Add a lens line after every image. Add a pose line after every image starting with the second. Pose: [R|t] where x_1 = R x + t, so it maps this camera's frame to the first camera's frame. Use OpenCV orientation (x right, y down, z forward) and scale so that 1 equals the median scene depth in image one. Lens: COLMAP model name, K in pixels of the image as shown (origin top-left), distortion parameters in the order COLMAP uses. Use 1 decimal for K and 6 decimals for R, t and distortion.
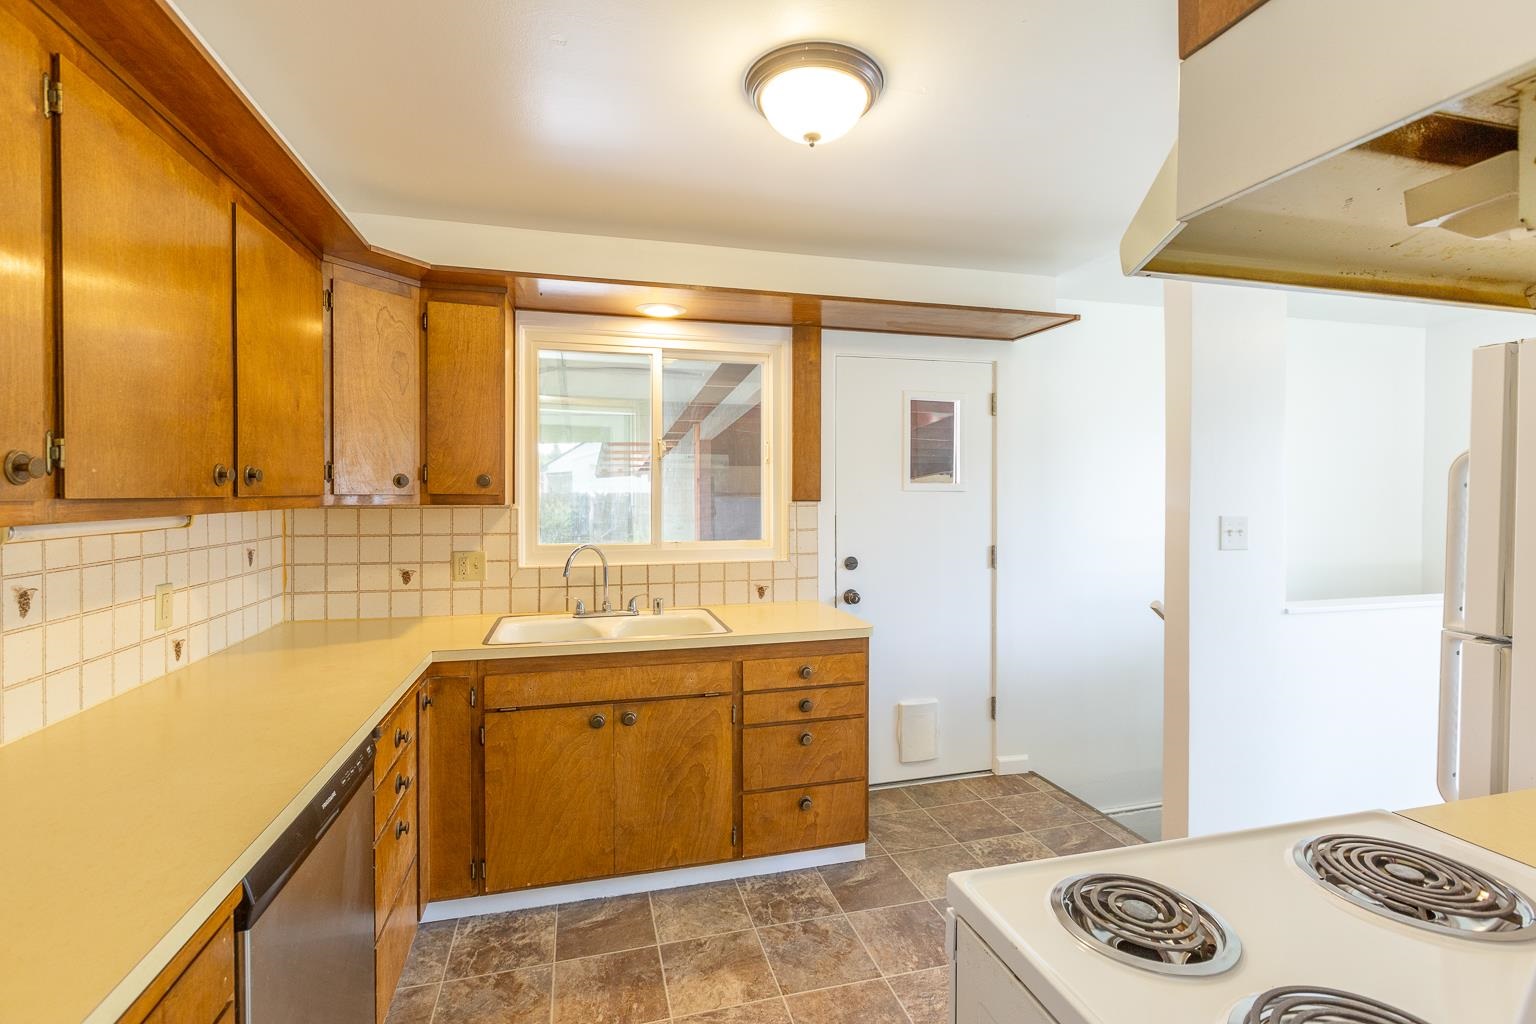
lens RADIAL K [[695.7, 0, 763.2], [0, 695.7, 504.9], [0, 0, 1]] dist [0.004053, -0.001801]
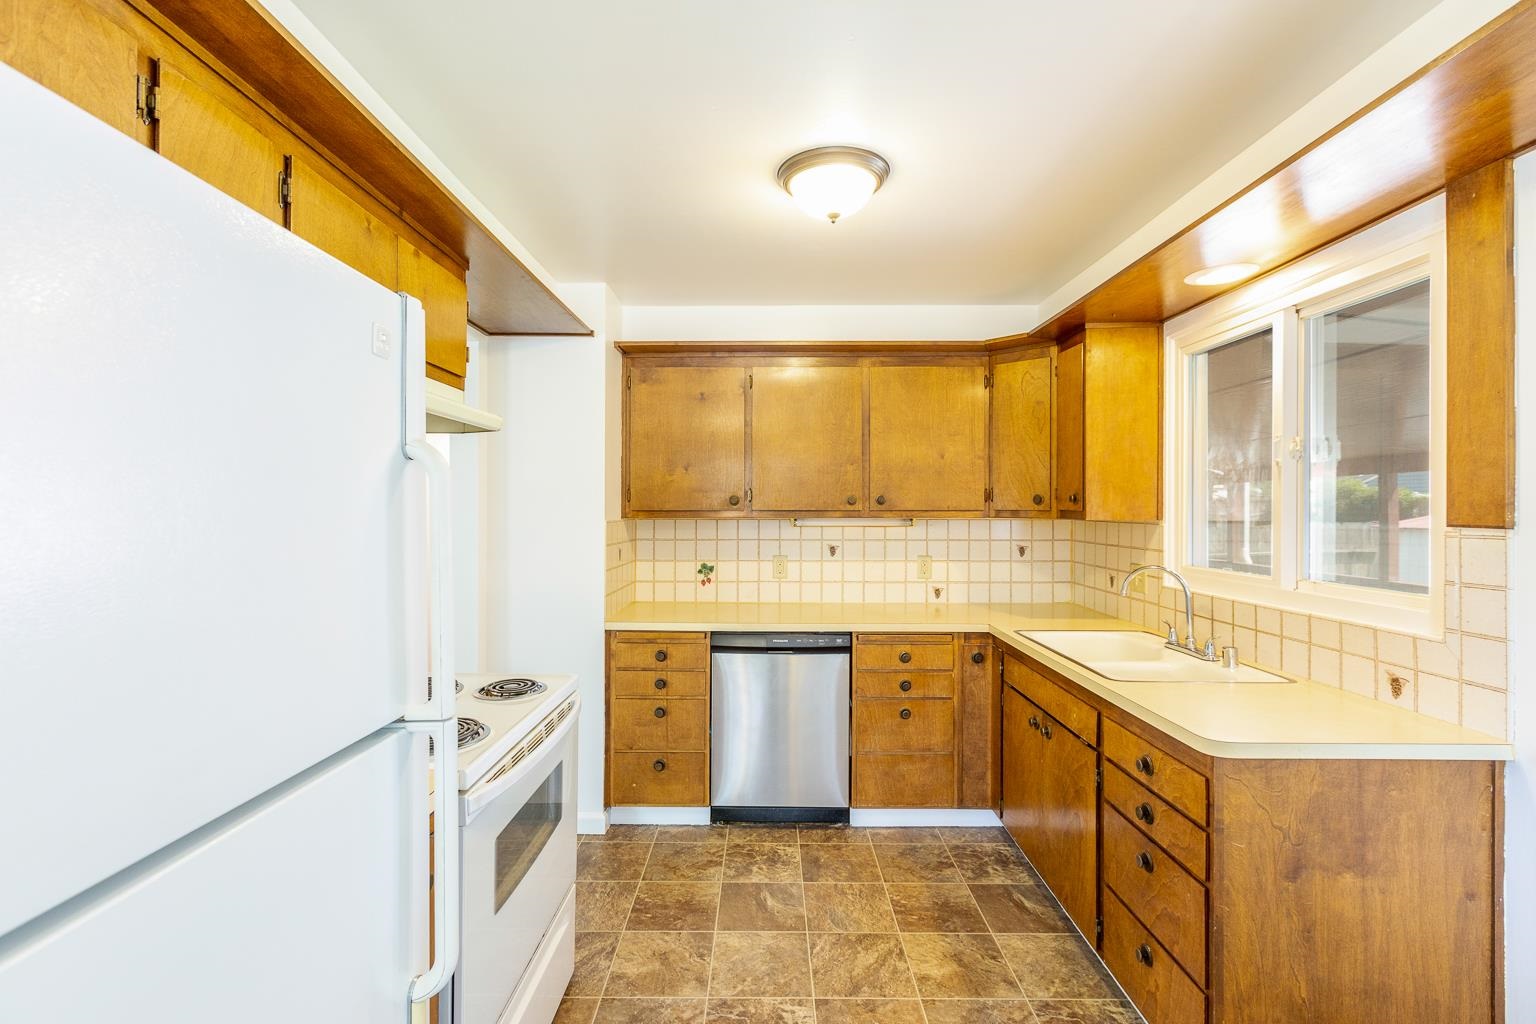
lens RADIAL K [[695.7, 0, 764.8], [0, 695.7, 508.2], [0, 0, 1]] dist [0.004053, -0.001801]
pose [[-0.261092, -0.013463, -0.965220, 0.943709], [-0.050094, 0.998744, -0.000380, 0.008813], [0.964013, 0.048252, -0.261439, 0.897040]]
